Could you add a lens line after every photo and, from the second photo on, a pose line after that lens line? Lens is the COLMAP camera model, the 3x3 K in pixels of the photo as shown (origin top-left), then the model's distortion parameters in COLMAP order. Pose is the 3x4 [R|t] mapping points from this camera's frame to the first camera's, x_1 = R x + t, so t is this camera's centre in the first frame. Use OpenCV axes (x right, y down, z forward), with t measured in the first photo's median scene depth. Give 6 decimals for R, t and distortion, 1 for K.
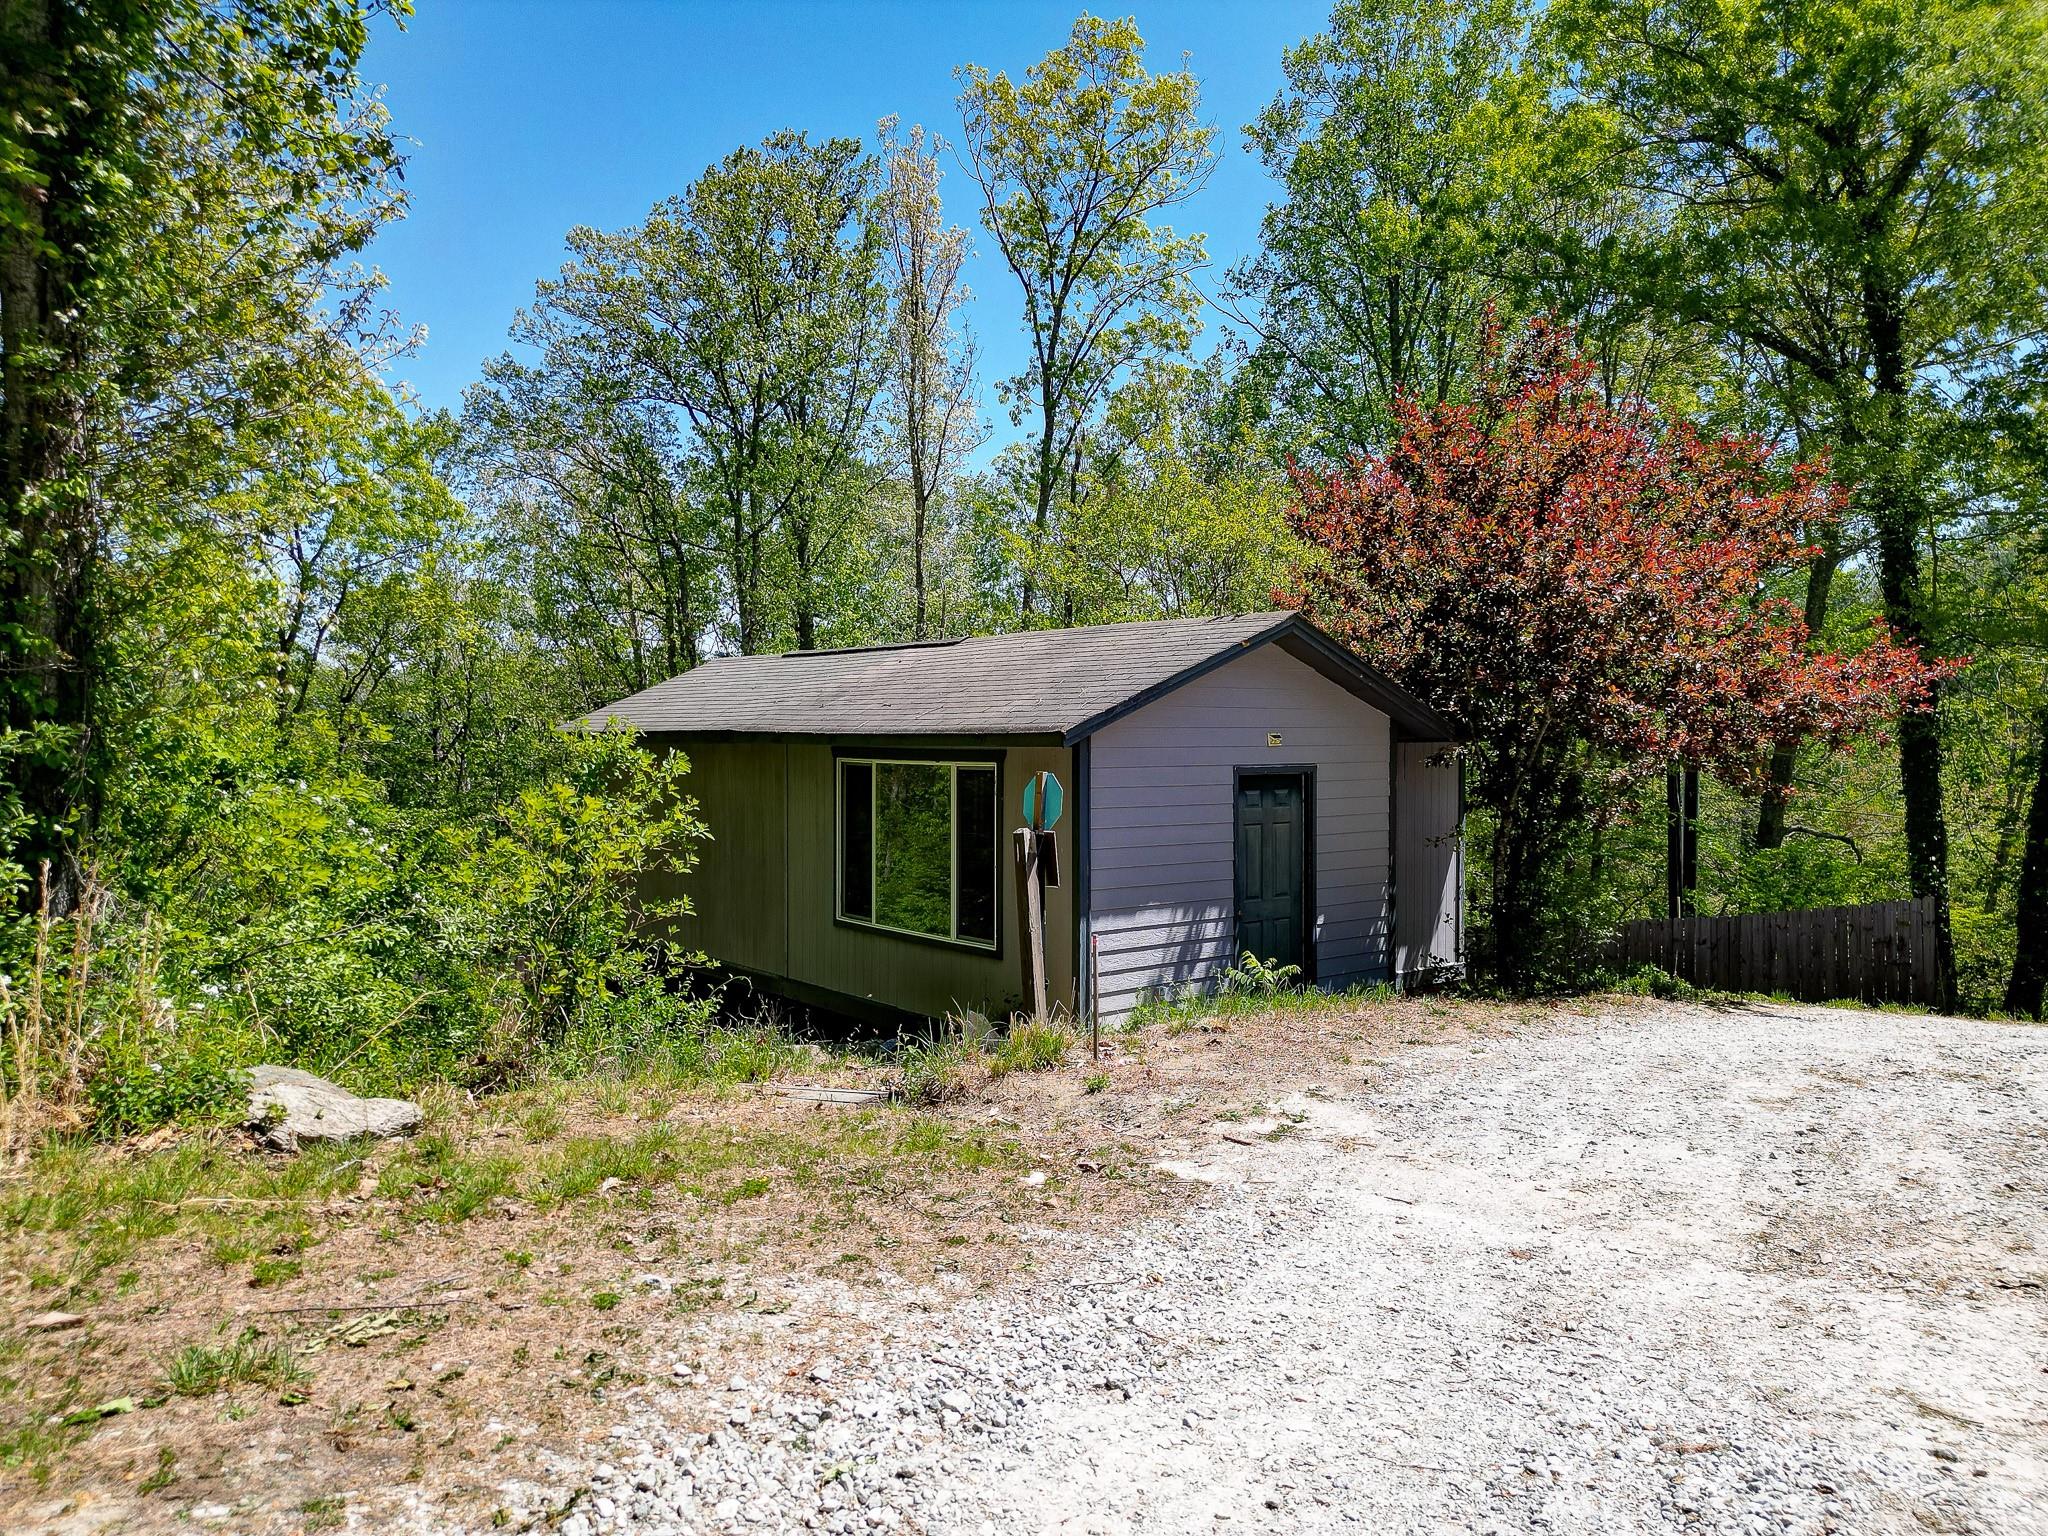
lens RADIAL K [[1424.2, 0, 1015.1], [0, 1424.2, 773.4], [0, 0, 1]] dist [0.068530, -0.060989]
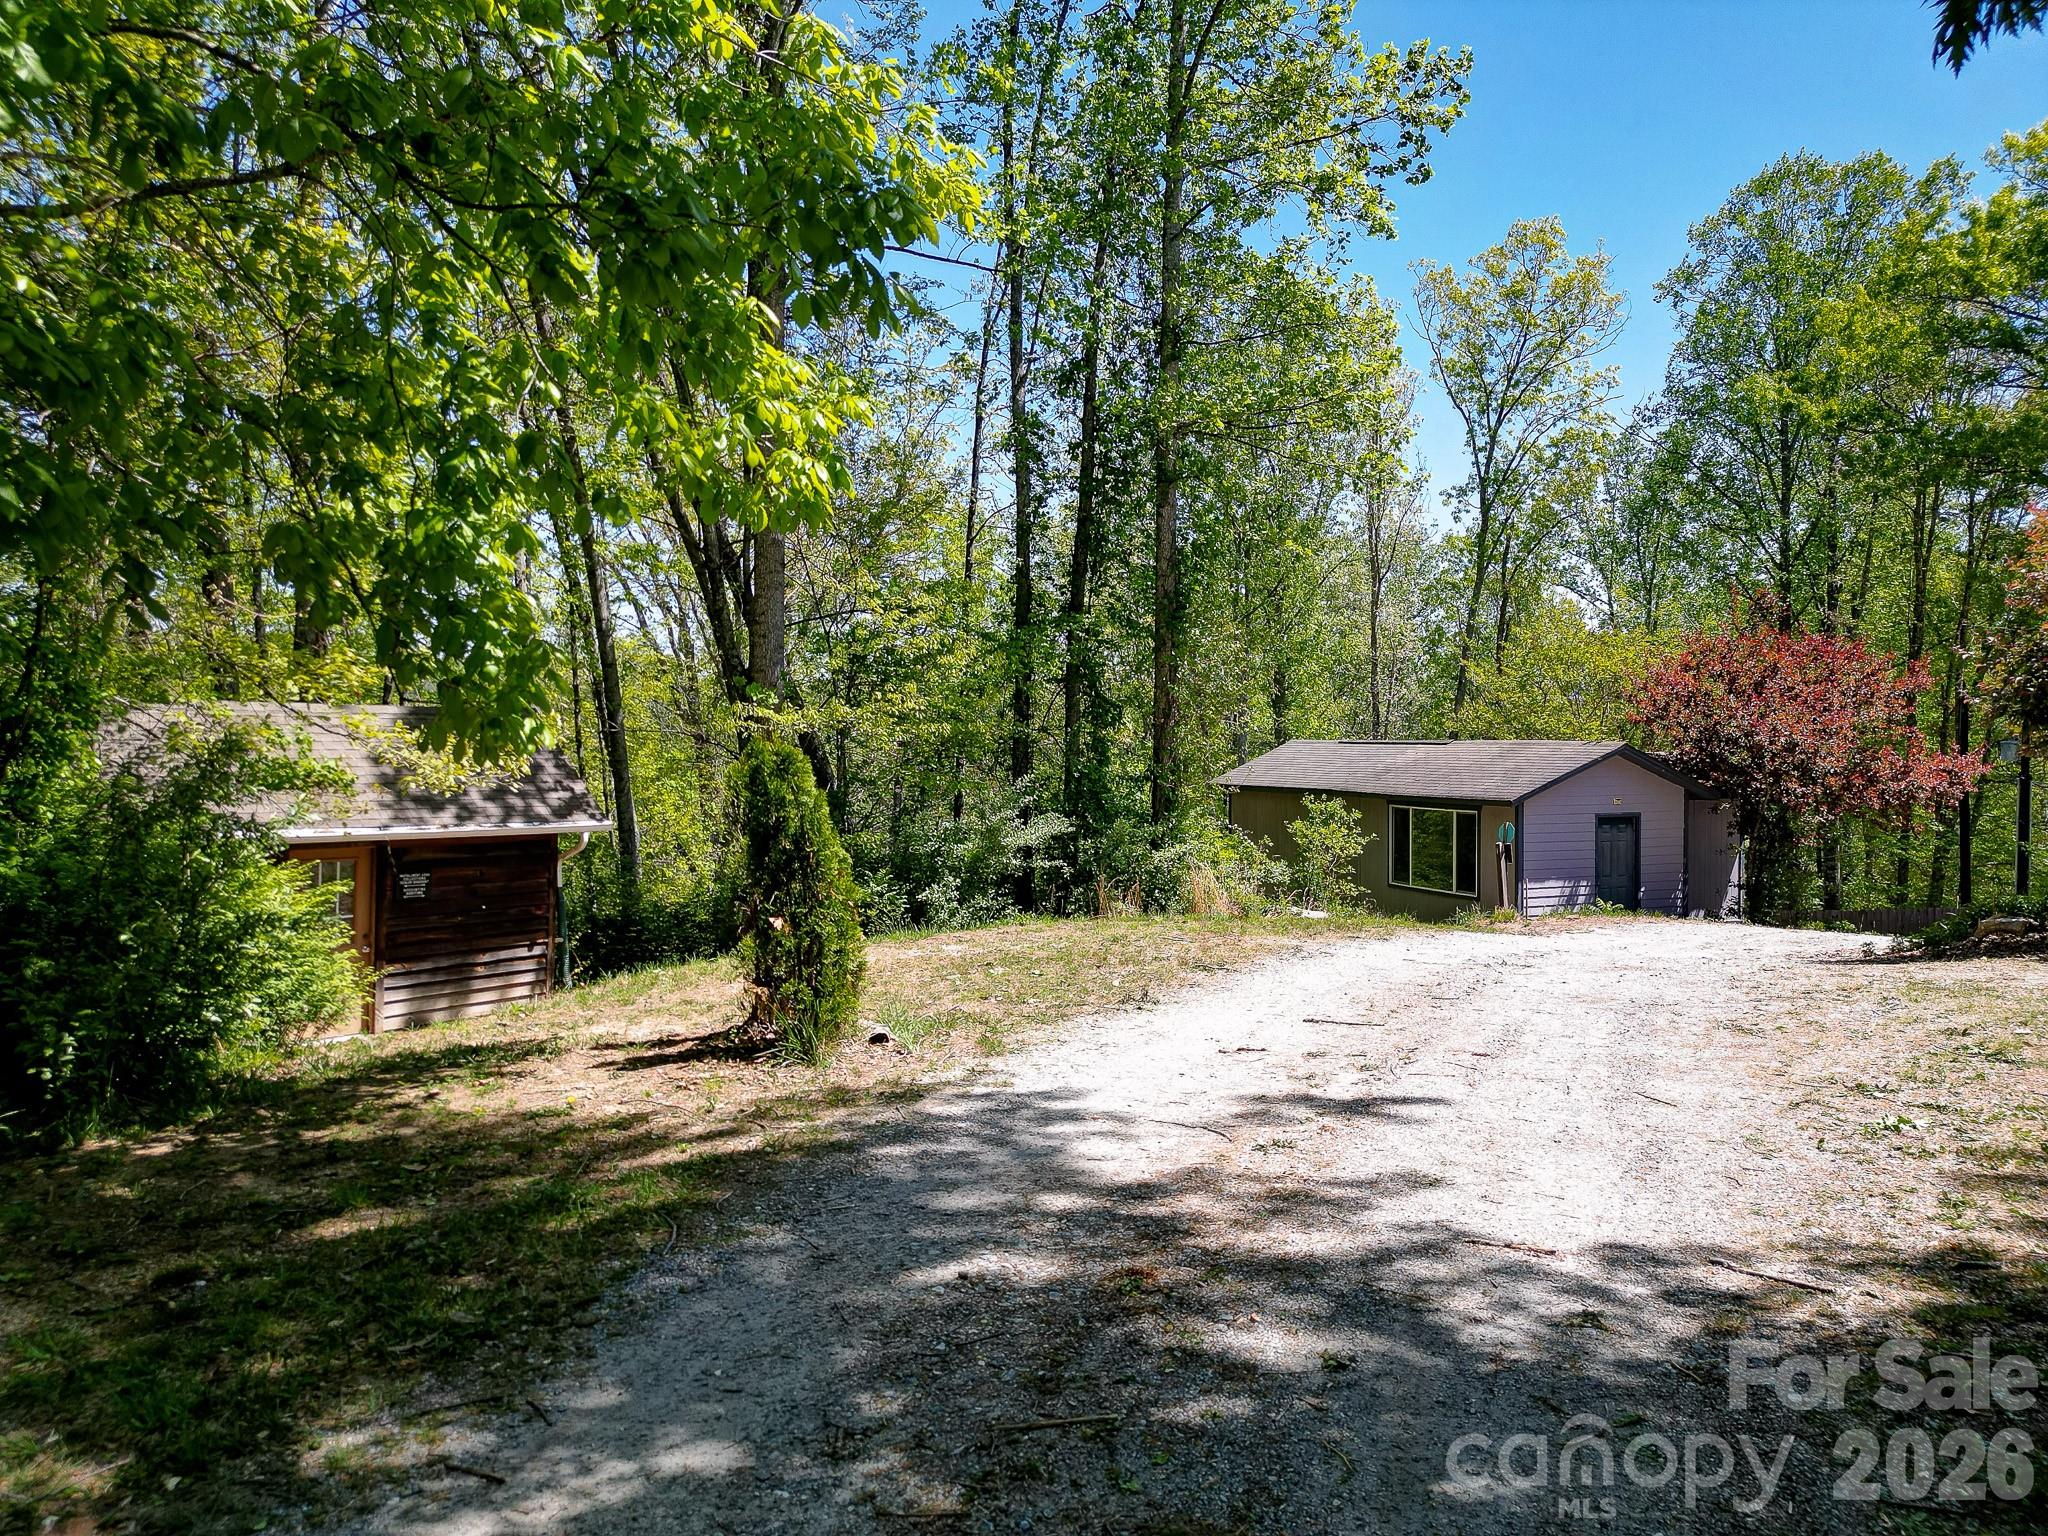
lens RADIAL K [[1436.8, 0, 1014.5], [0, 1436.8, 753.4], [0, 0, 1]] dist [0.058368, -0.044902]
pose [[0.960761, 0.000347, -0.277376, -0.031307], [-0.004776, 0.999872, -0.015291, -0.023167], [0.277335, 0.016016, 0.960640, -0.522091]]
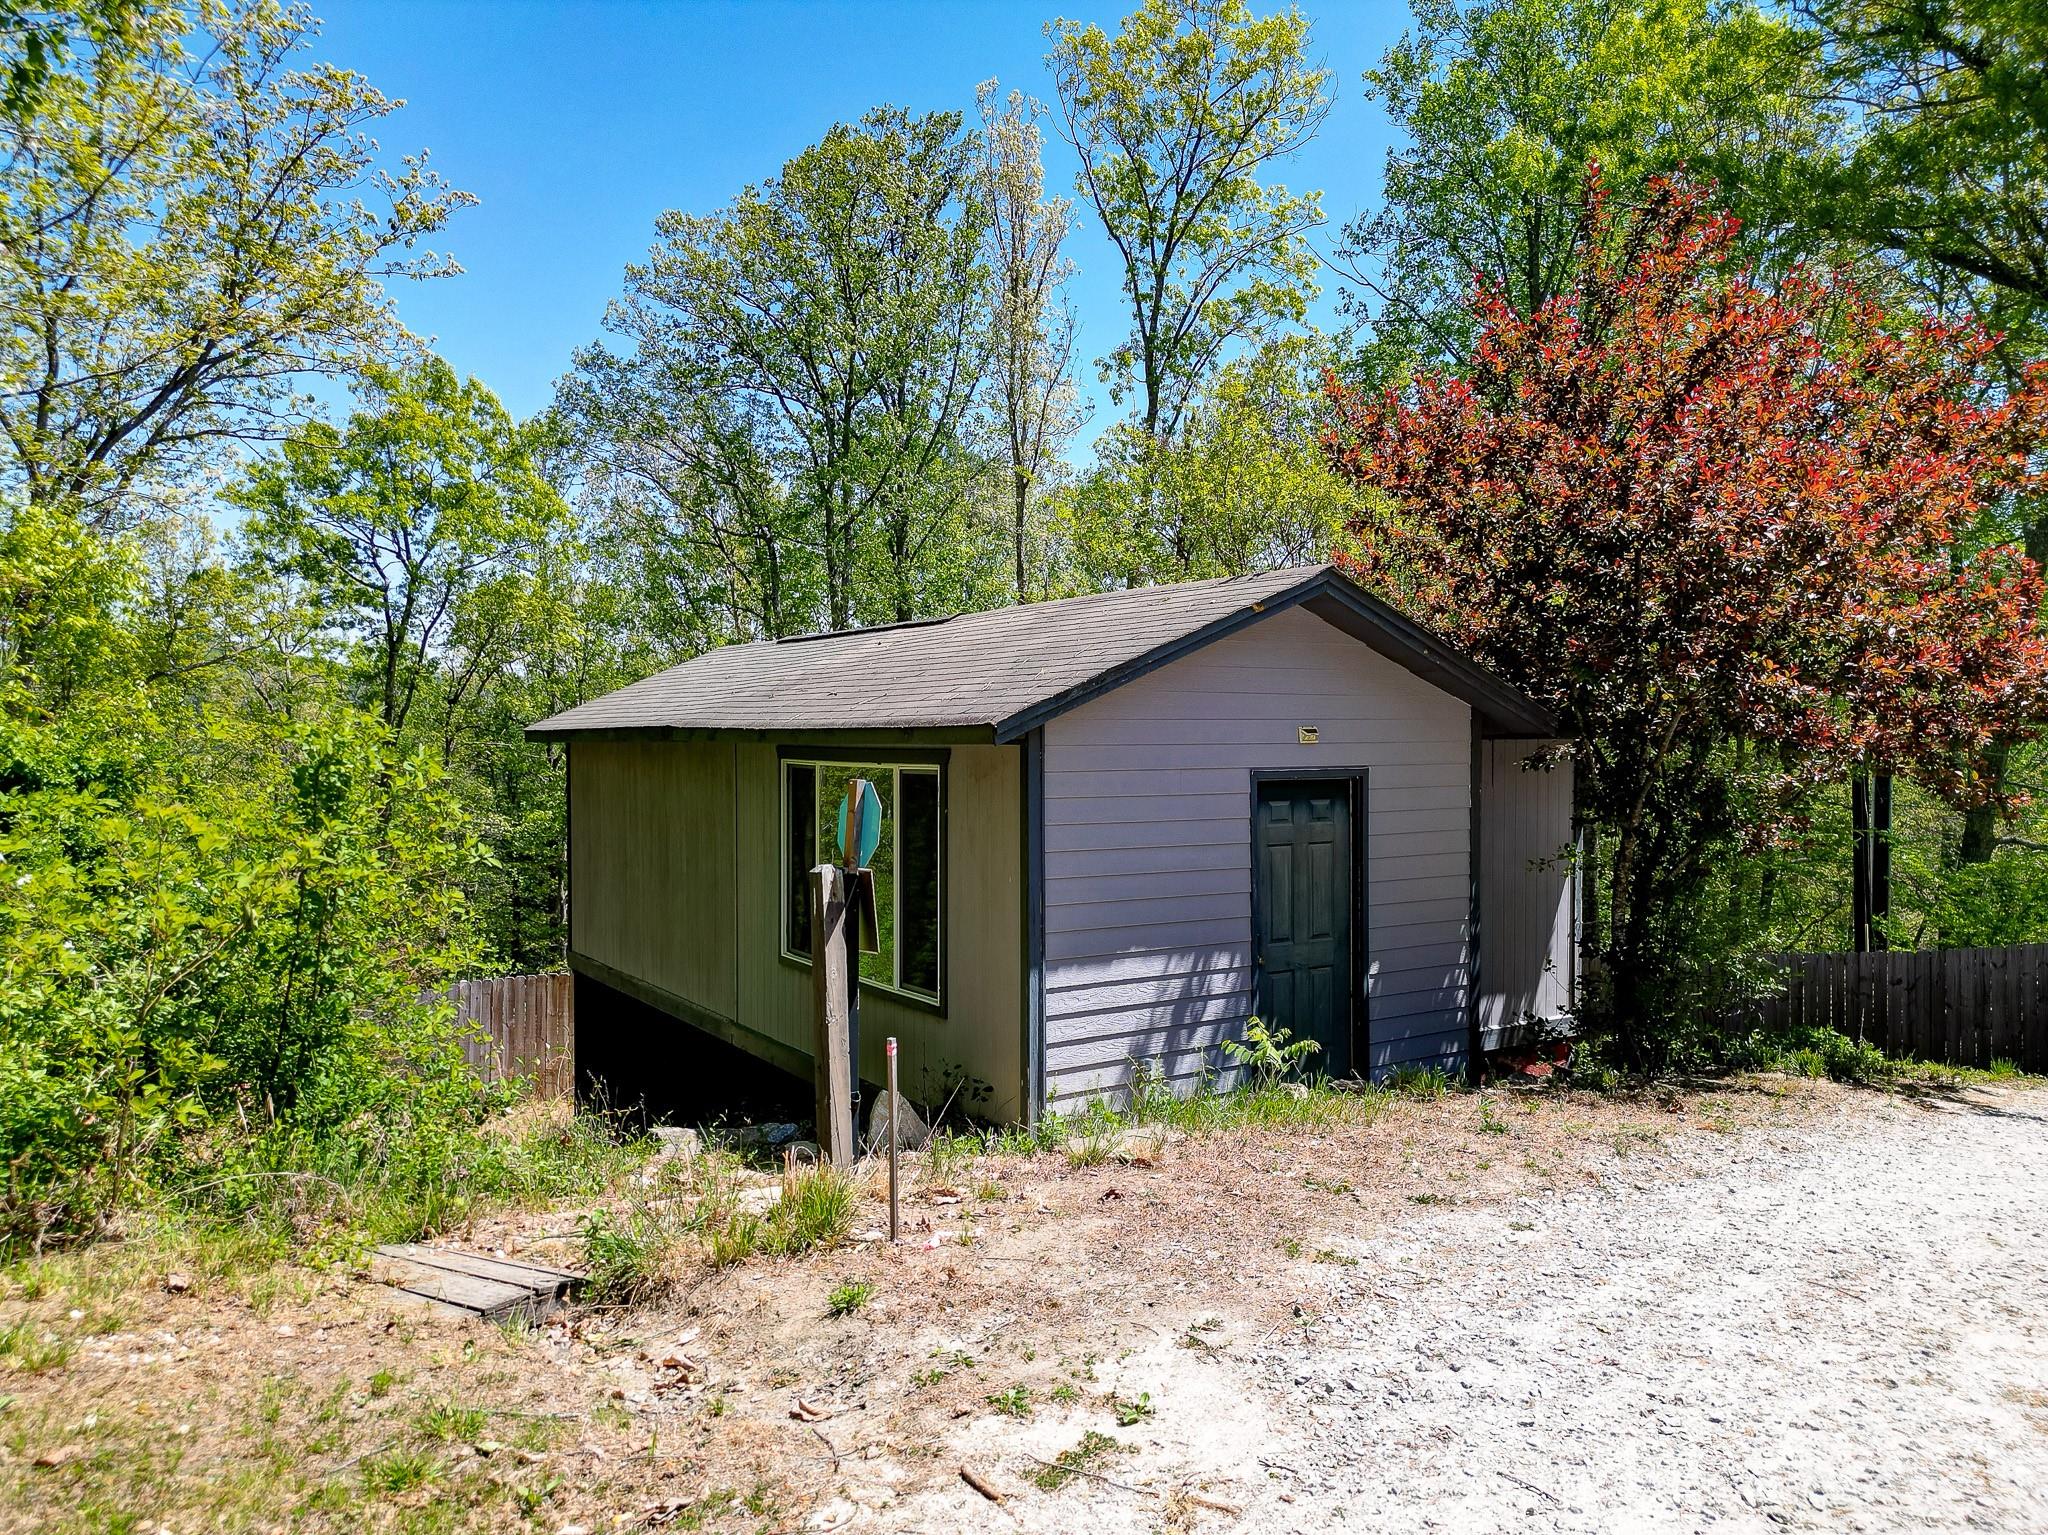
lens RADIAL K [[1428.1, 0, 1013.7], [0, 1428.1, 765.4], [0, 0, 1]] dist [0.078242, -0.078550]
pose [[0.995000, 0.000021, -0.099874, 0.040804], [-0.000663, 0.999979, -0.006395, -0.000889], [0.099871, 0.006429, 0.994980, 0.086718]]
